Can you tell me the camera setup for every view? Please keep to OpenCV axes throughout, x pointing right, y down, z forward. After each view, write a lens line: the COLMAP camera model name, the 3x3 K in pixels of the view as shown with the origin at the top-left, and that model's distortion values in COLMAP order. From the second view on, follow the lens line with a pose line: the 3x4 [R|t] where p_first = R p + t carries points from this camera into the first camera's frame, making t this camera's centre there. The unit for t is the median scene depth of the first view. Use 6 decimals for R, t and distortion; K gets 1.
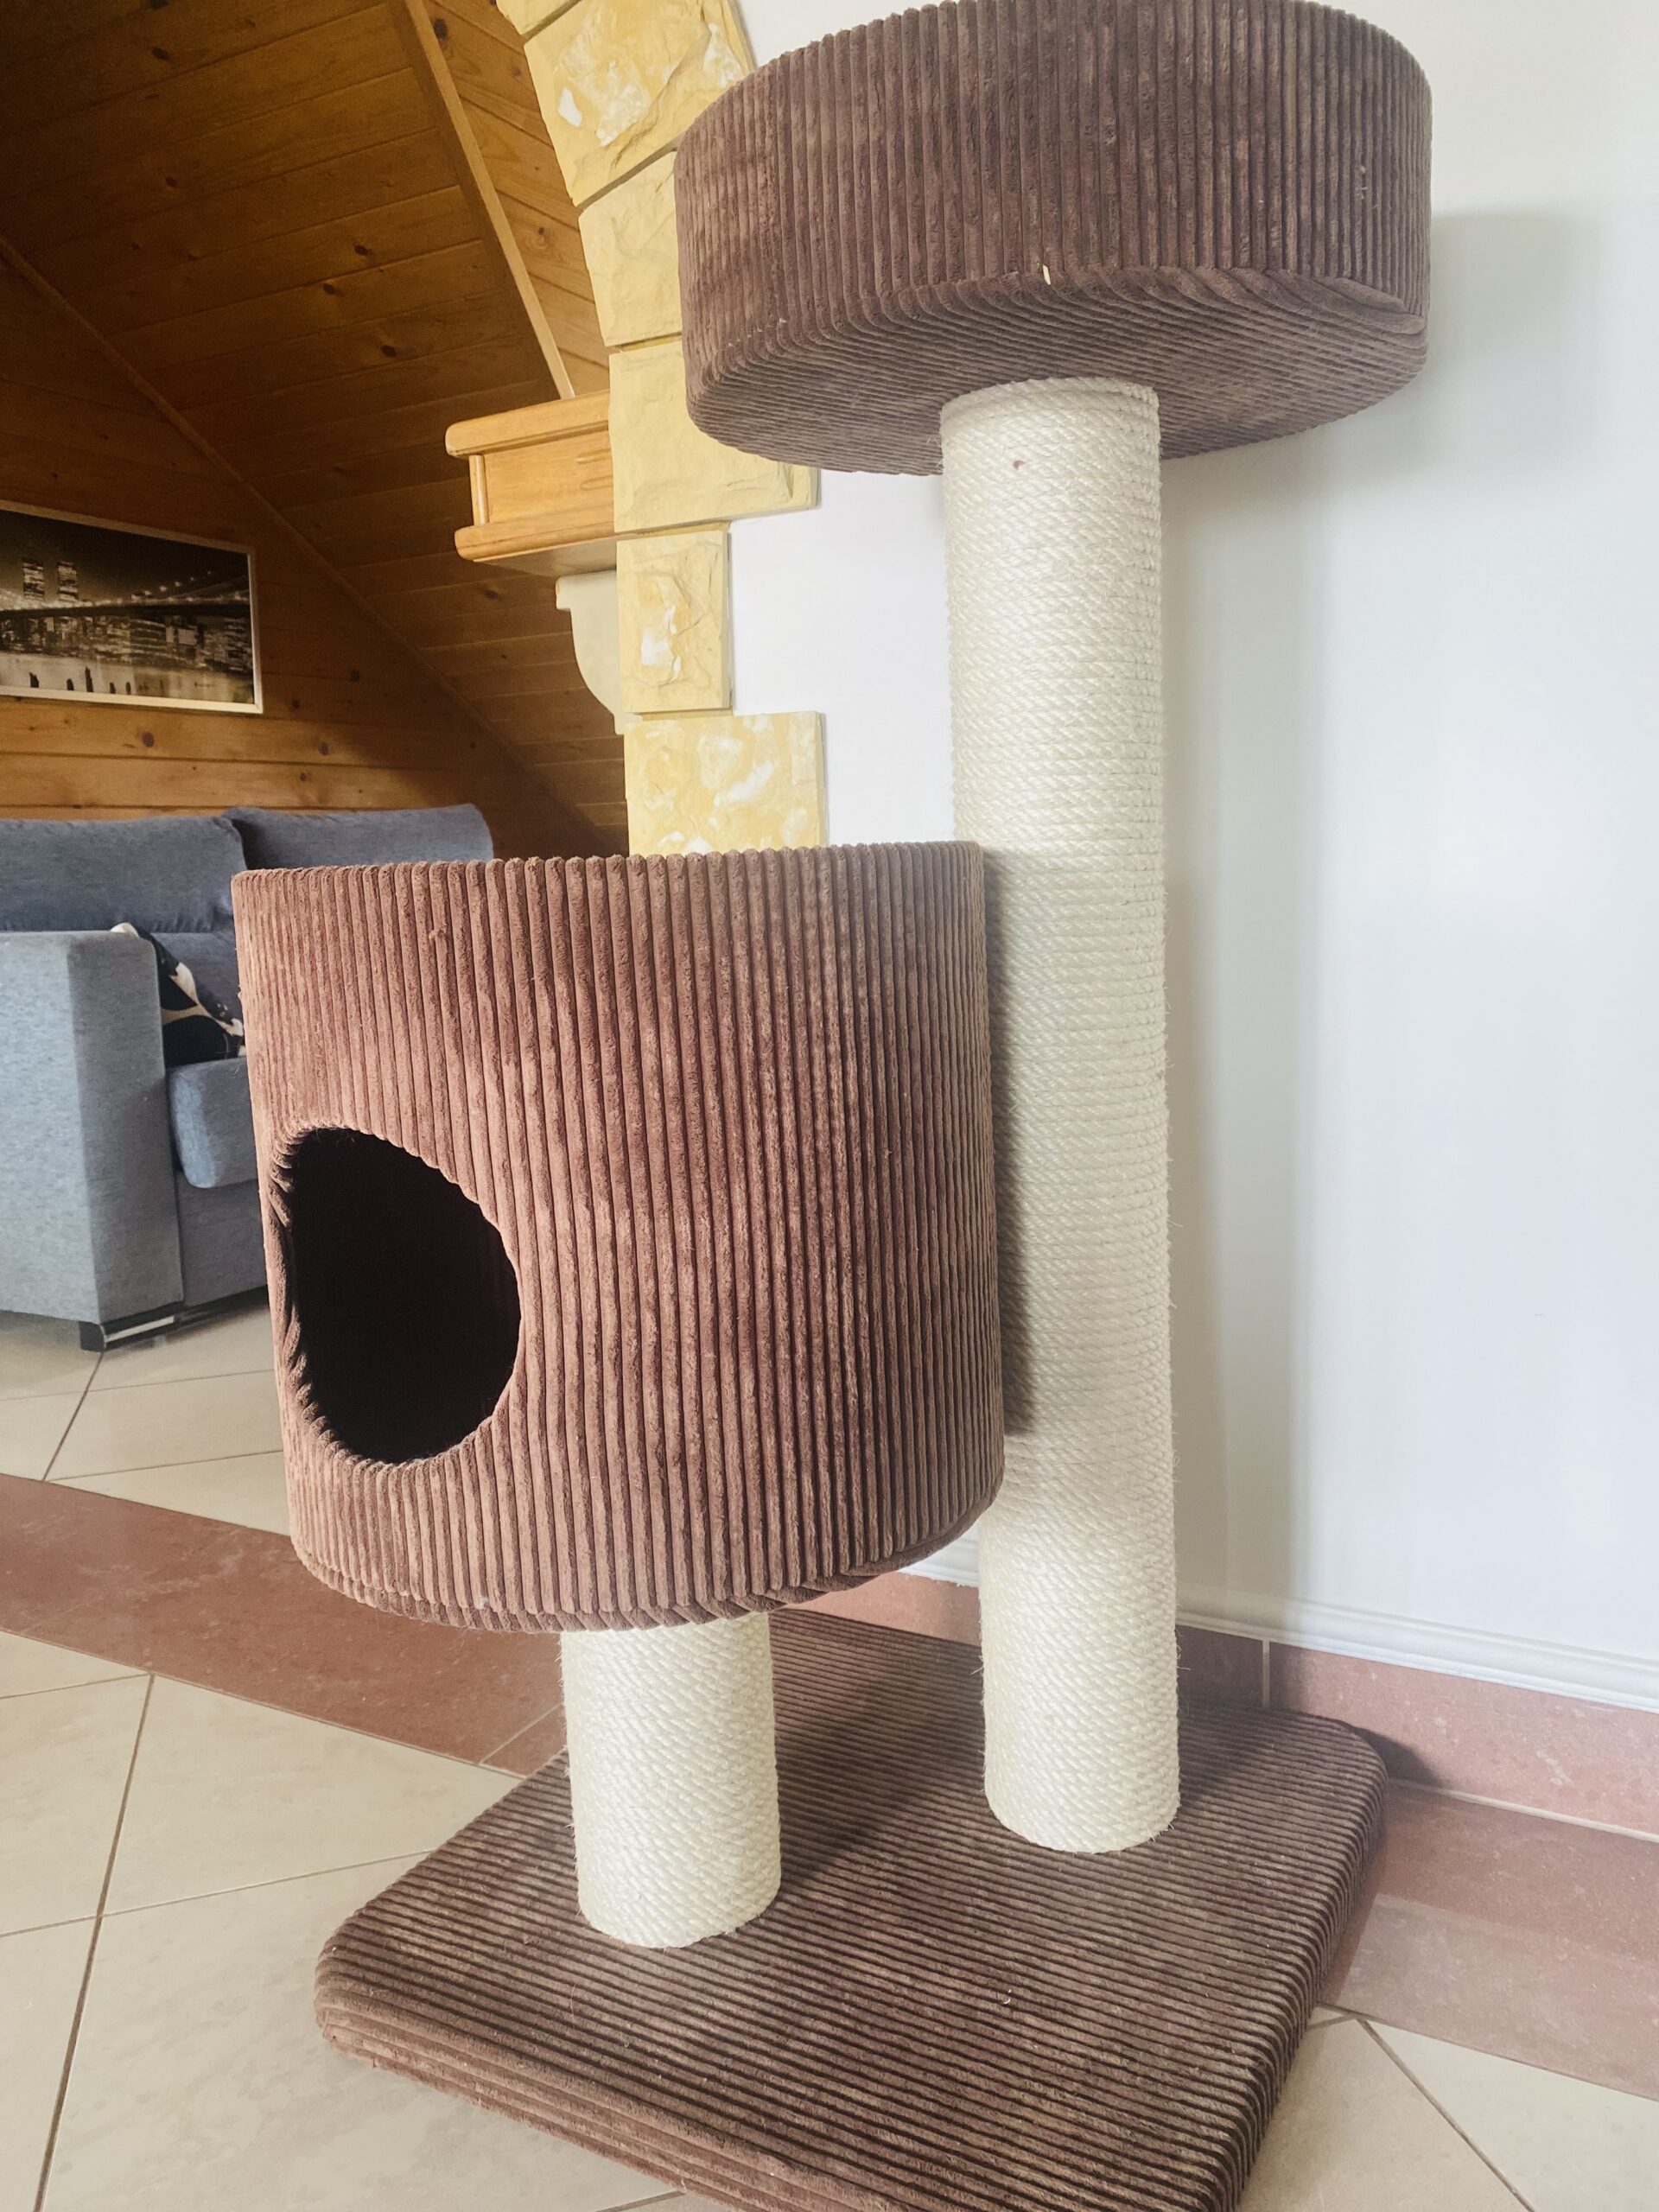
lens RADIAL K [[1684.9, 0, 833.5], [0, 1684.9, 1107.5], [0, 0, 1]] dist [0.013568, -0.007579]
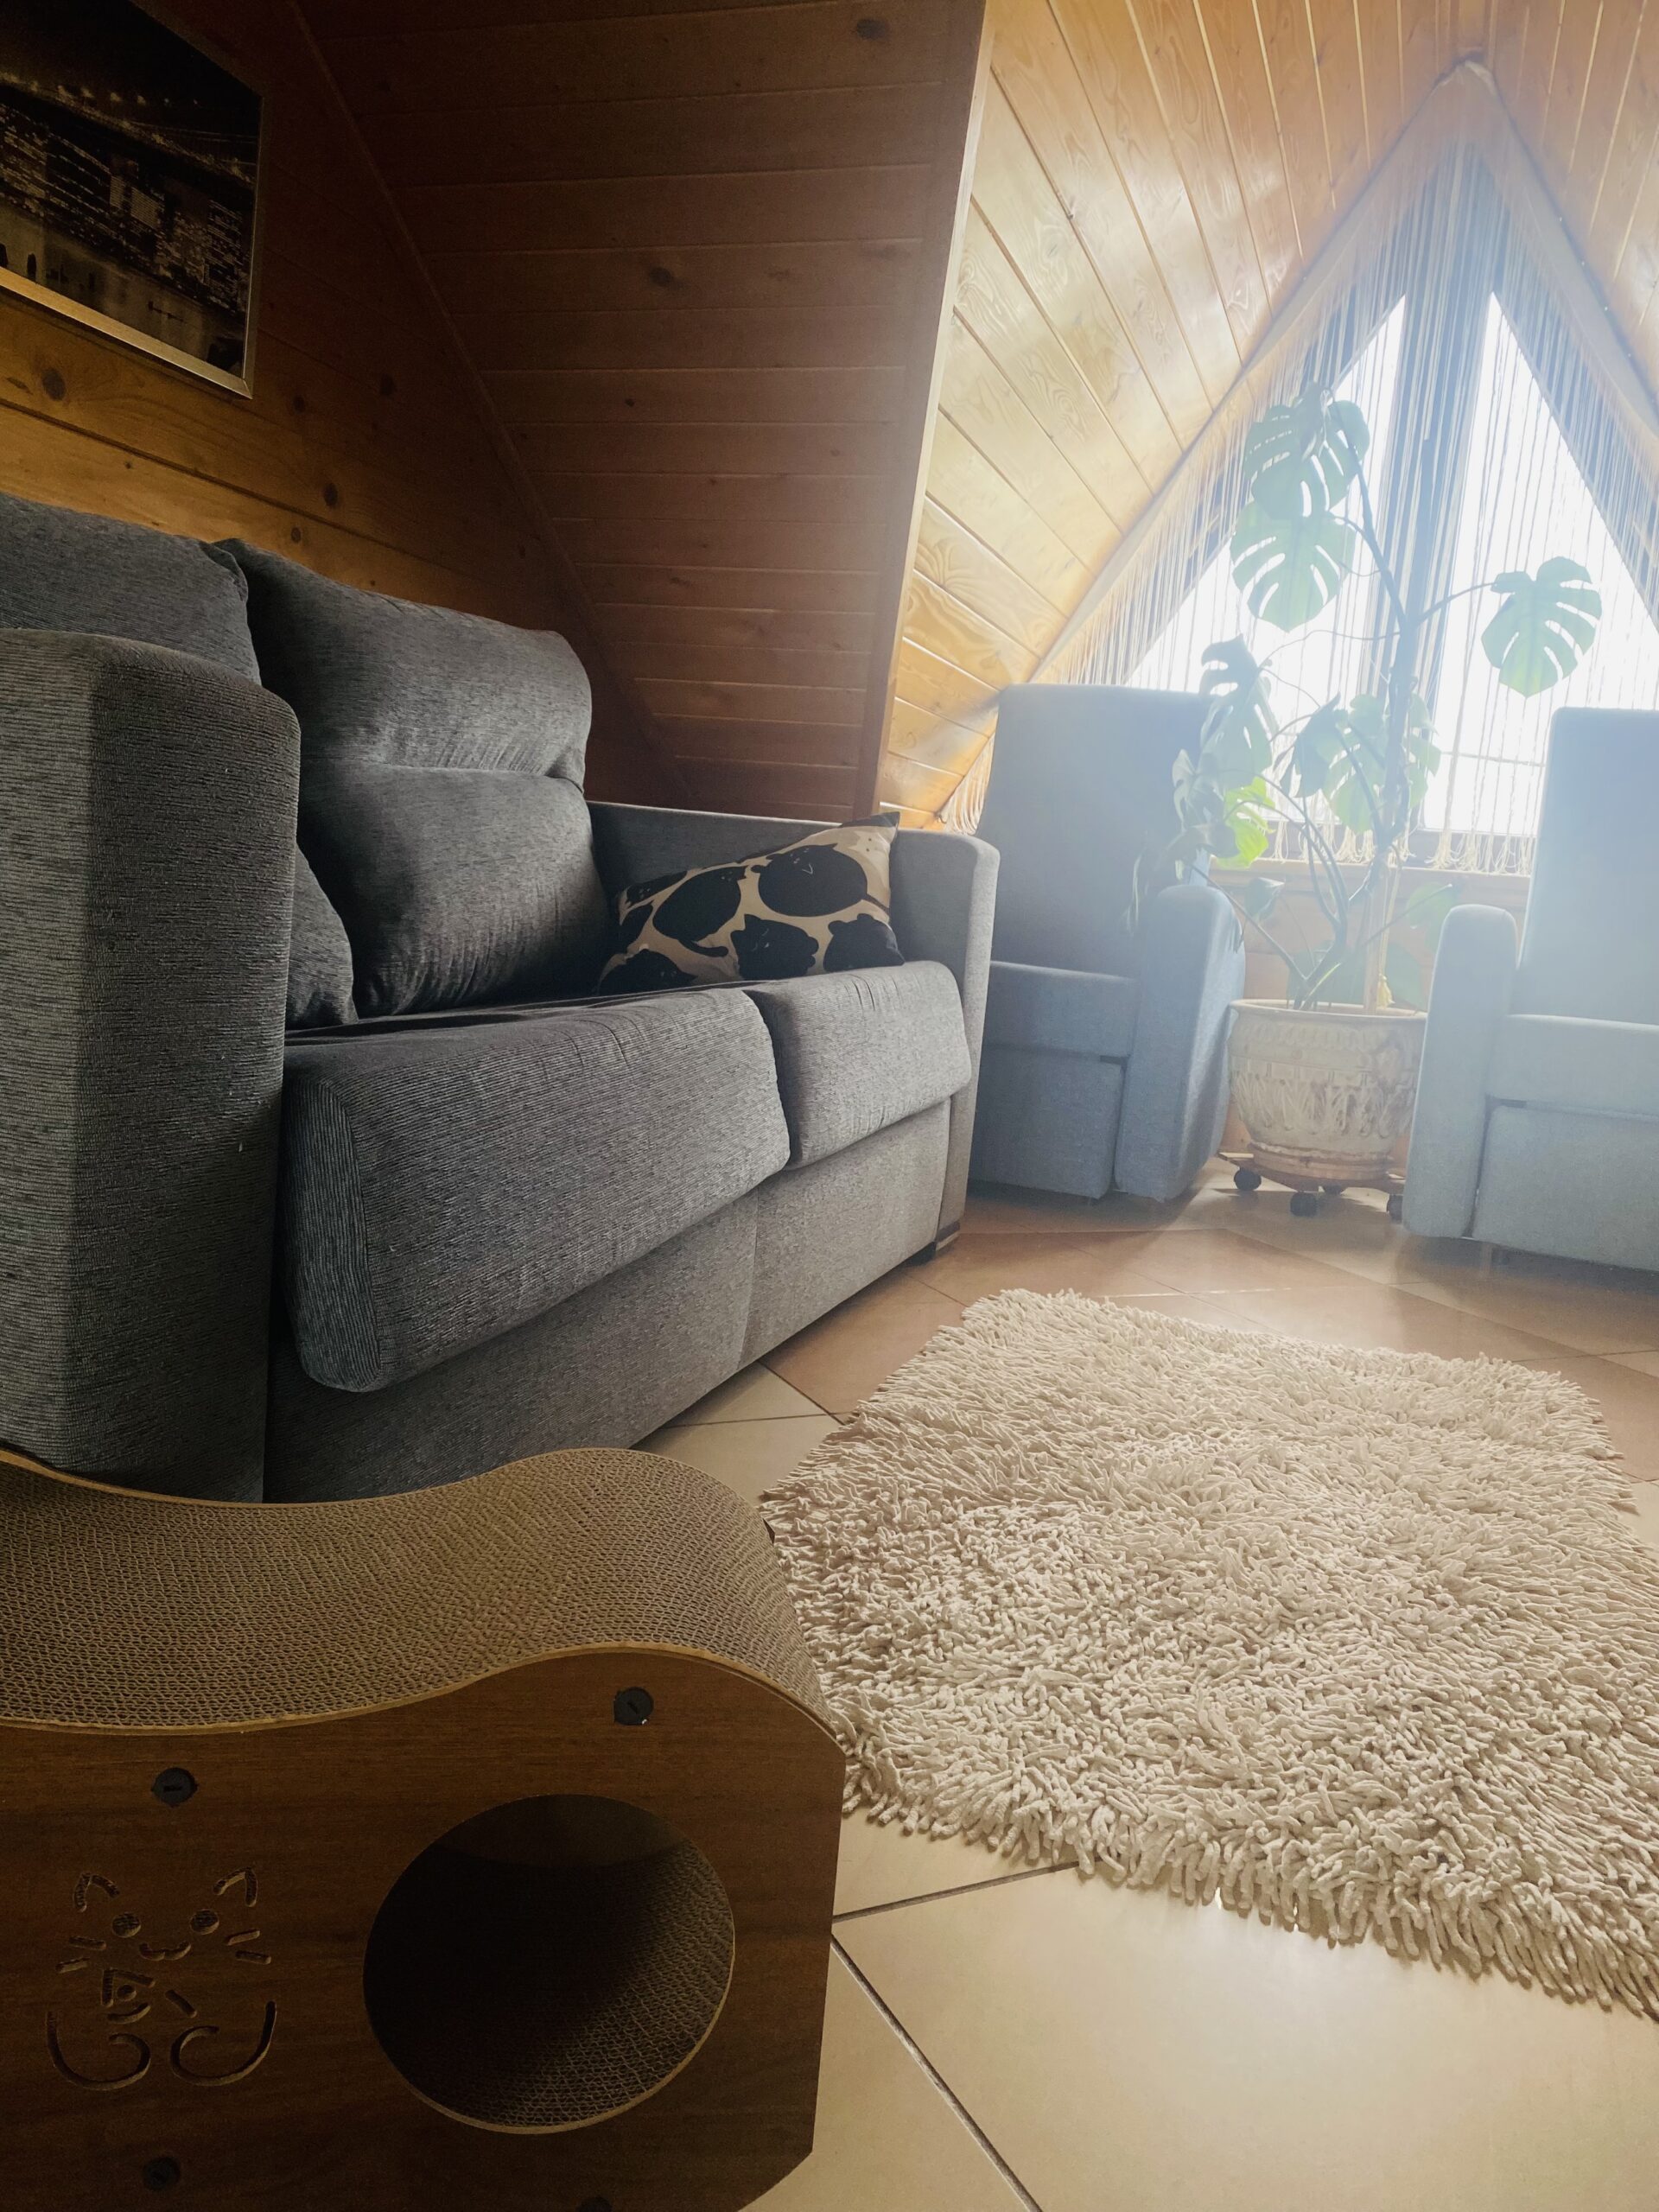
lens RADIAL K [[1684.9, 0, 829.0], [0, 1684.9, 1115.1], [0, 0, 1]] dist [0.013568, -0.007579]
pose [[0.975577, 0.100318, 0.195409, -0.253357], [-0.099608, 0.994935, -0.013484, -0.013884], [-0.195772, -0.006309, 0.980629, 0.448413]]
